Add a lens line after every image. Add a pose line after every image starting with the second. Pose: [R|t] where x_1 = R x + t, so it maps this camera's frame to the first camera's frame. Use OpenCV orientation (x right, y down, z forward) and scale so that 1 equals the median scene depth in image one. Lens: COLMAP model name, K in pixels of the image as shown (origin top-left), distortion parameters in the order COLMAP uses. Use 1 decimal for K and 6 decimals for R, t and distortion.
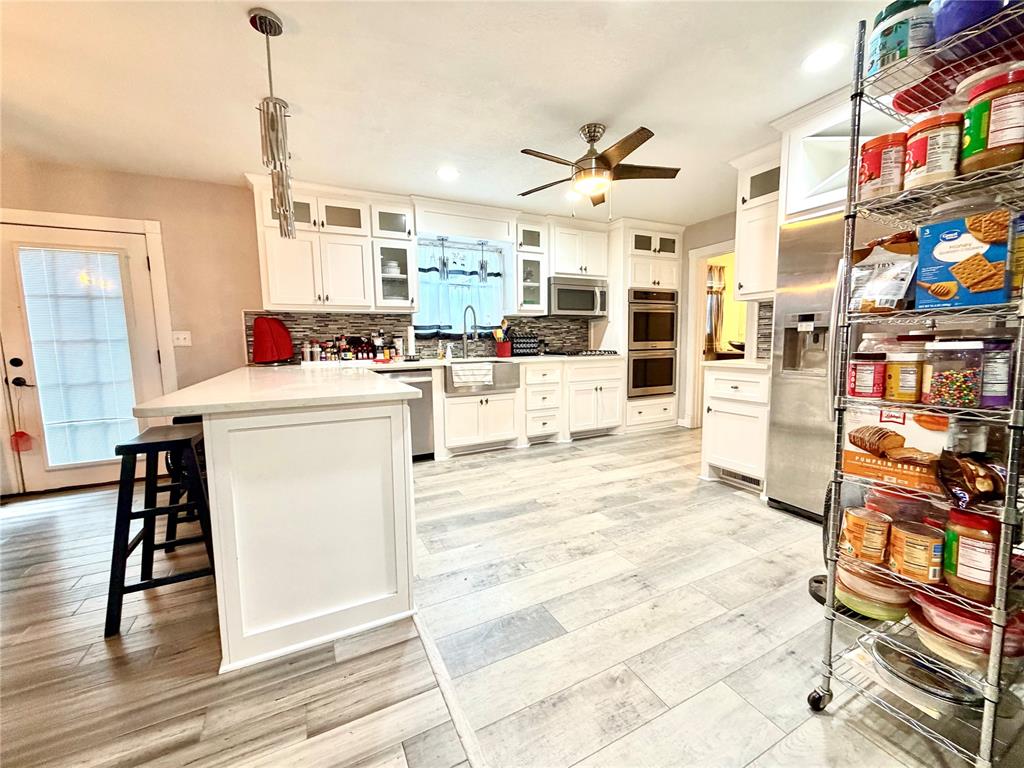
lens RADIAL K [[409.3, 0, 508.8], [0, 409.3, 384.6], [0, 0, 1]] dist [0.001262, 0.000600]
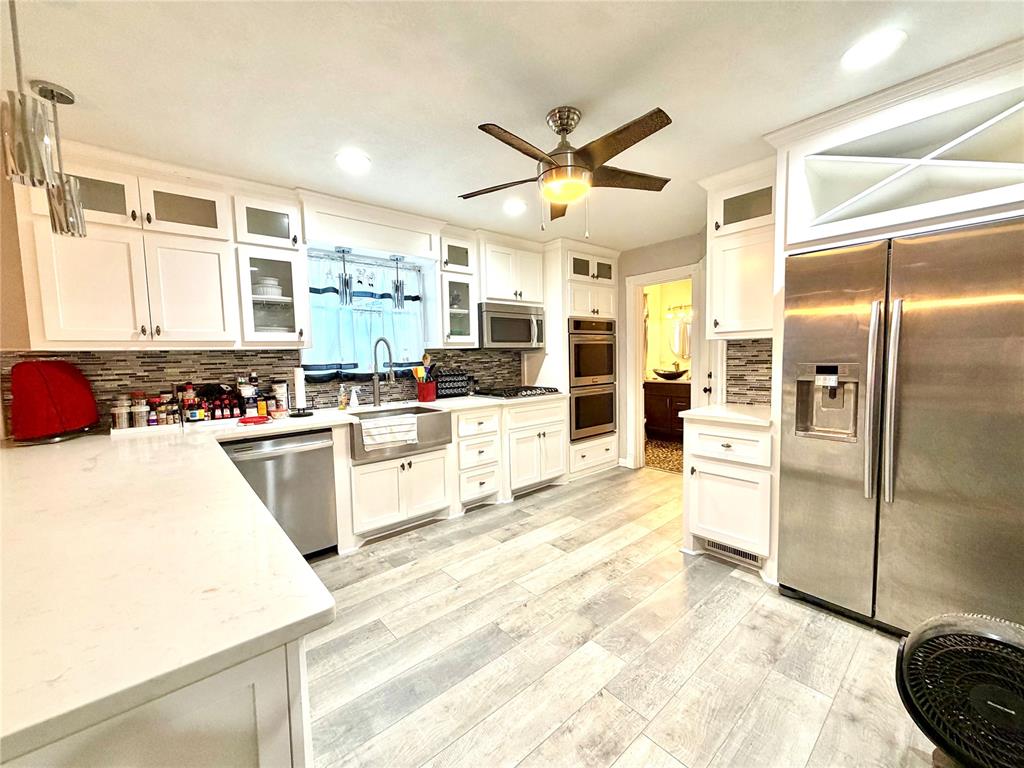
lens RADIAL K [[409.3, 0, 508.8], [0, 409.3, 384.6], [0, 0, 1]] dist [0.001262, 0.000600]
pose [[0.970890, -0.024066, 0.238314, -0.052001], [0.033412, 0.998820, -0.035253, -0.073682], [-0.237184, 0.042189, 0.970548, 0.208974]]
